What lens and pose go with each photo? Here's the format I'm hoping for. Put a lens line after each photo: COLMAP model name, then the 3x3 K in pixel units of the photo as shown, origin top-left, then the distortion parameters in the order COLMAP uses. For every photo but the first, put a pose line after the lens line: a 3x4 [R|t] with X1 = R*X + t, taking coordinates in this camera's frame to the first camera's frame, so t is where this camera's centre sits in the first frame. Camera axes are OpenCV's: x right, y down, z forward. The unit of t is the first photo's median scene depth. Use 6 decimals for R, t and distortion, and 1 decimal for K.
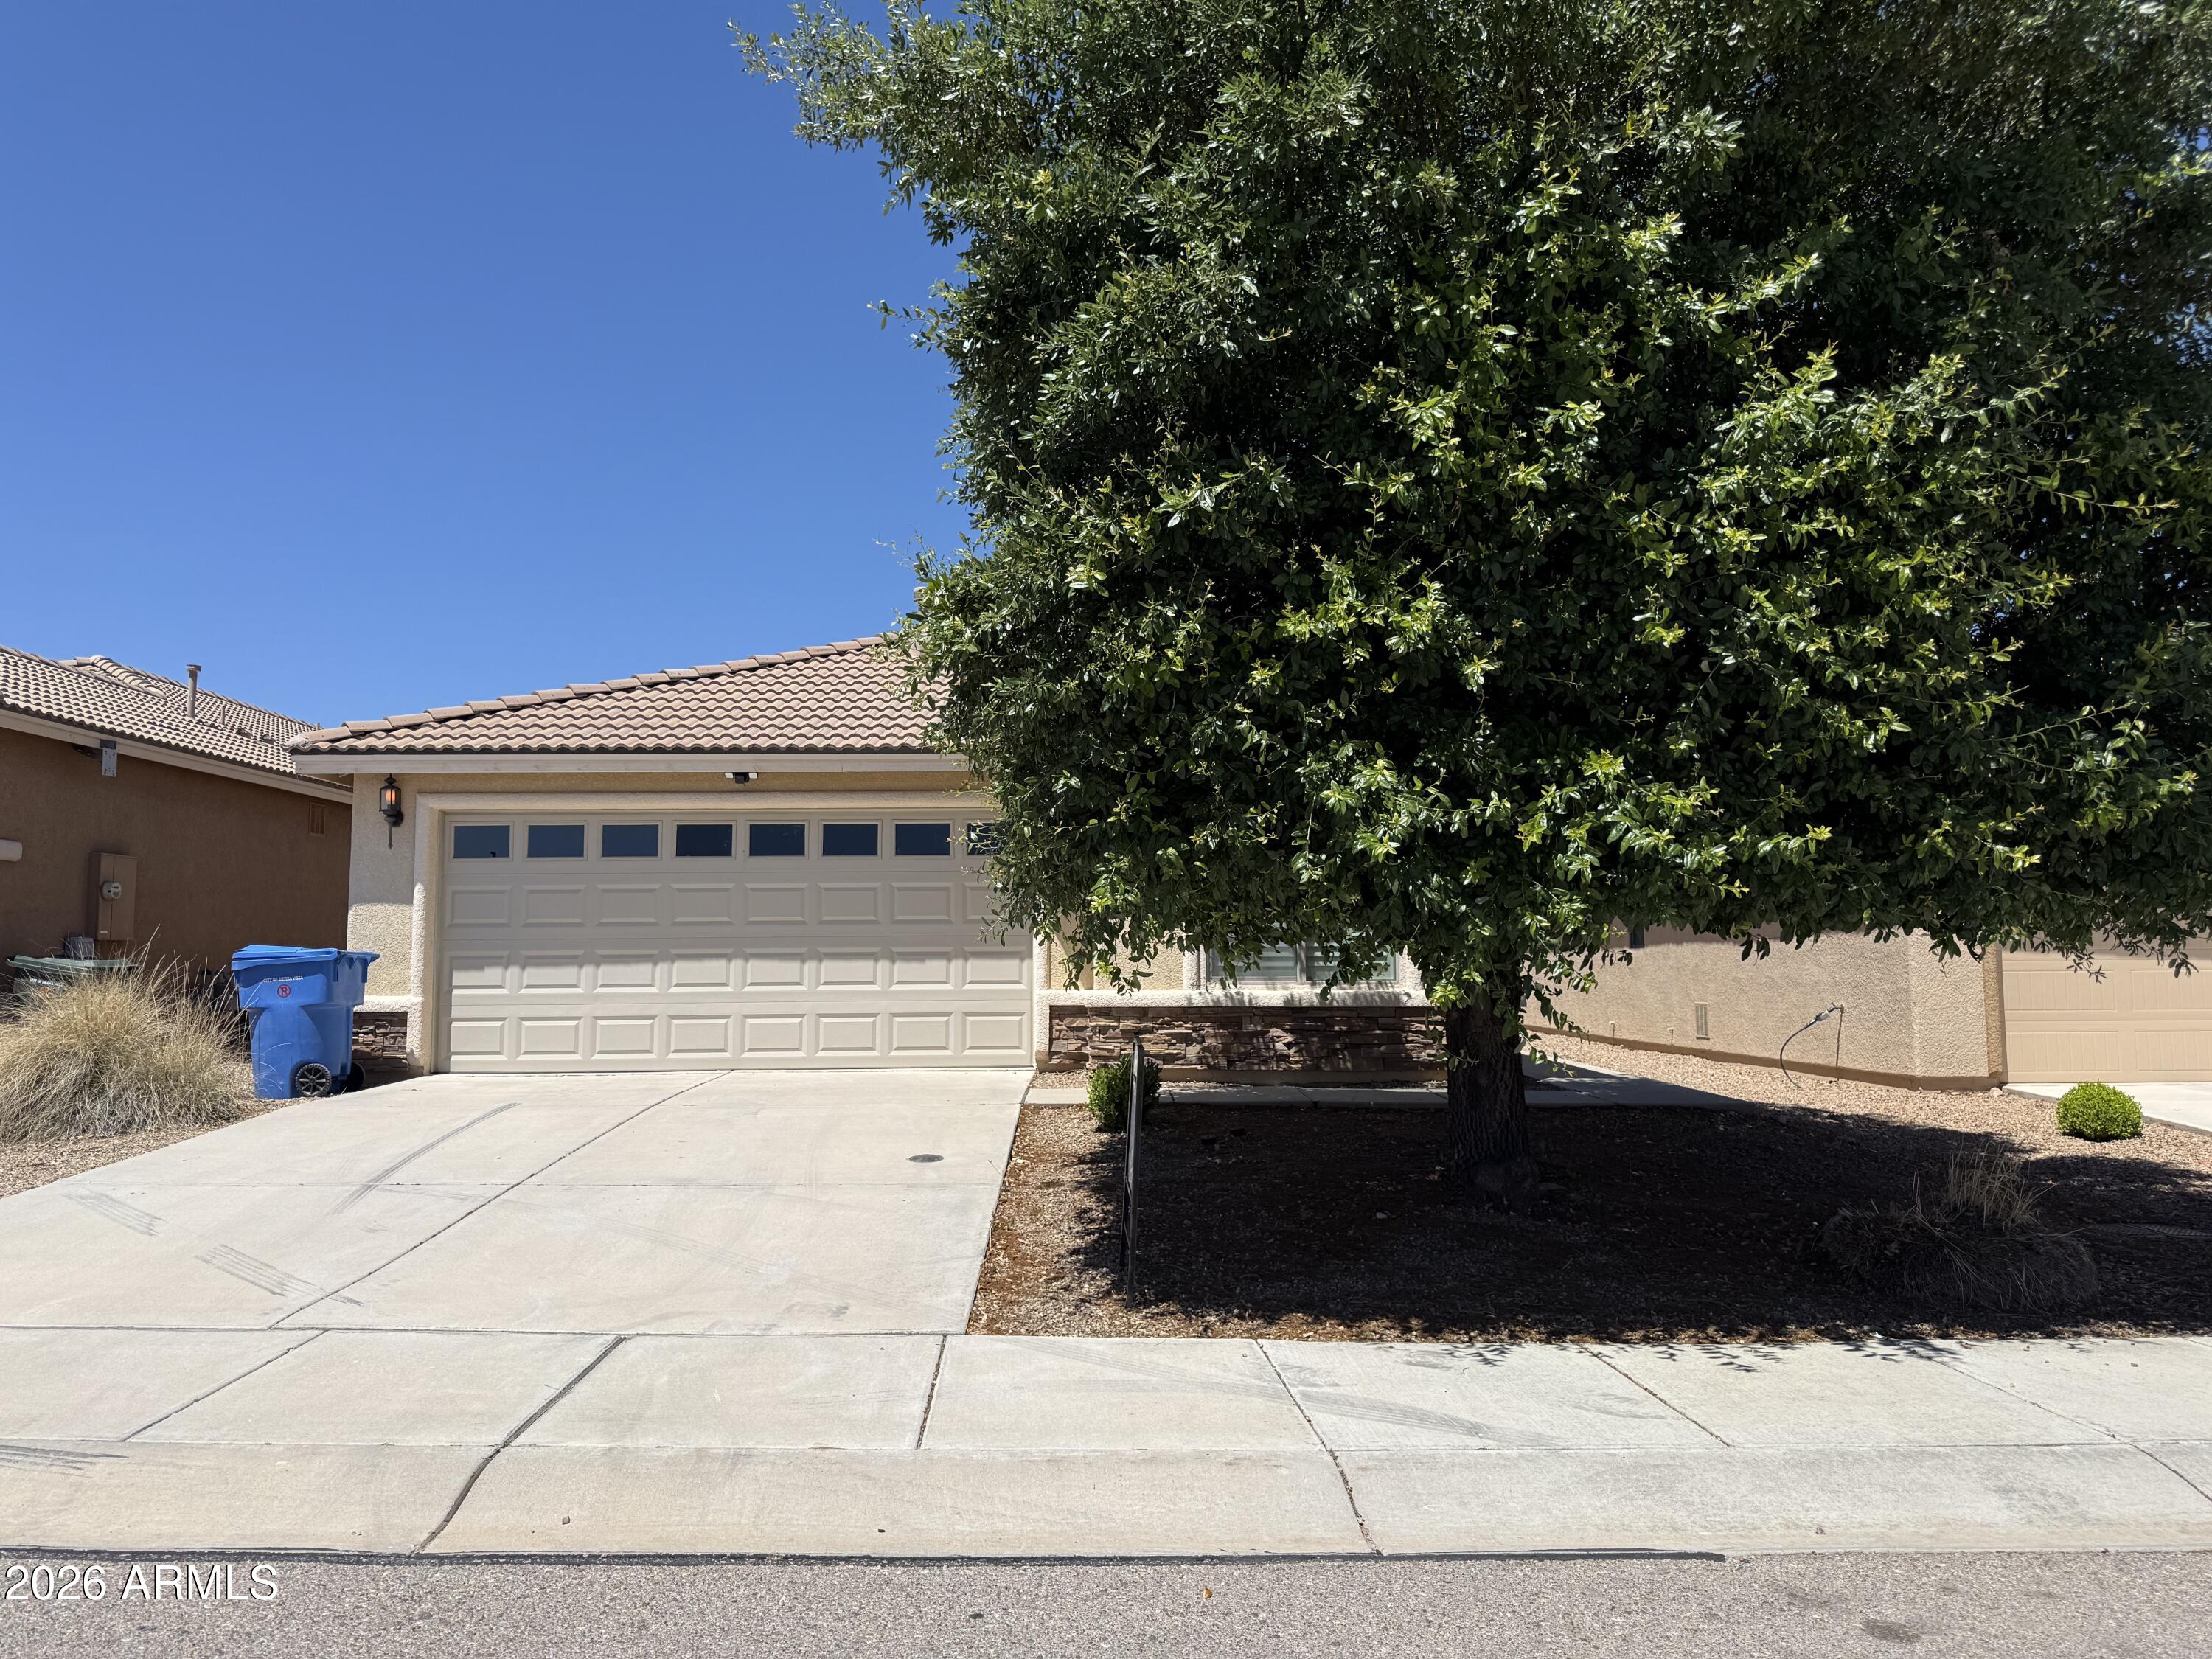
lens RADIAL K [[1572.6, 0, 1106.0], [0, 1572.6, 829.5], [0, 0, 1]] dist [0.186720, -0.209962]
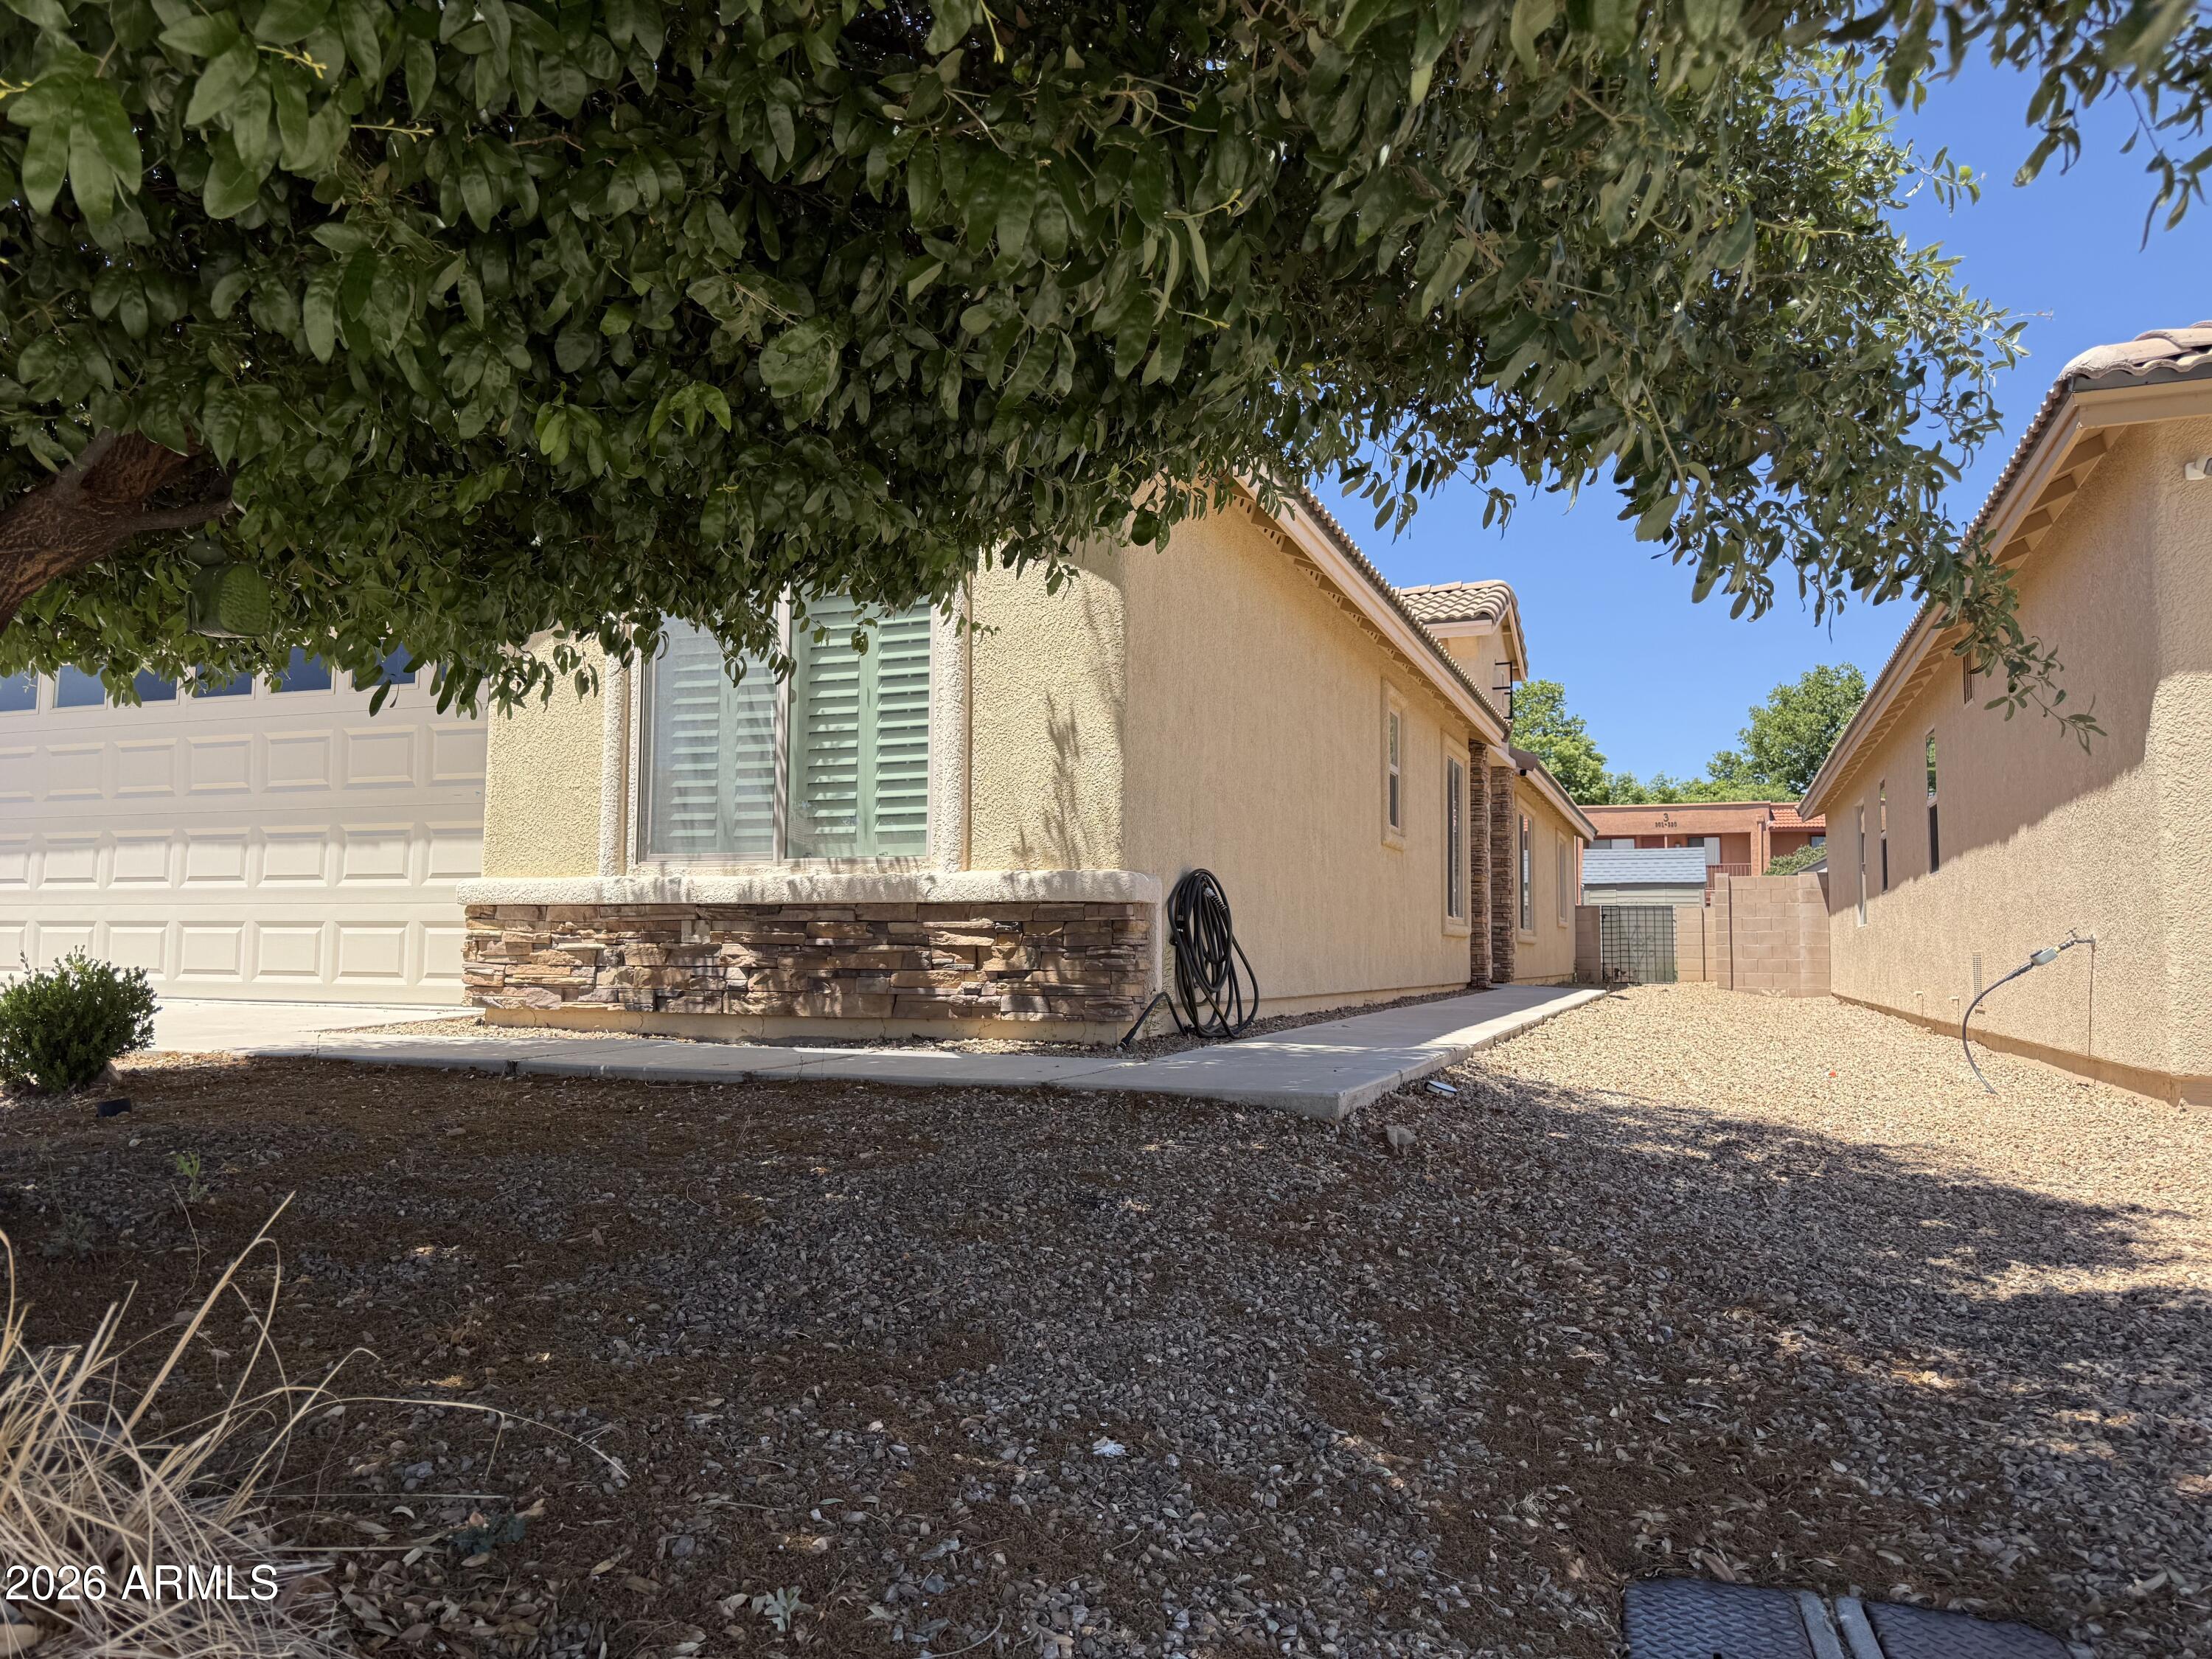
lens RADIAL K [[1572.6, 0, 1106.0], [0, 1572.6, 829.5], [0, 0, 1]] dist [0.186720, -0.209962]
pose [[0.929902, -0.014534, -0.367521, 0.444863], [0.015861, 0.999874, 0.000591, 0.087449], [0.367466, -0.006379, 0.930015, 0.517806]]
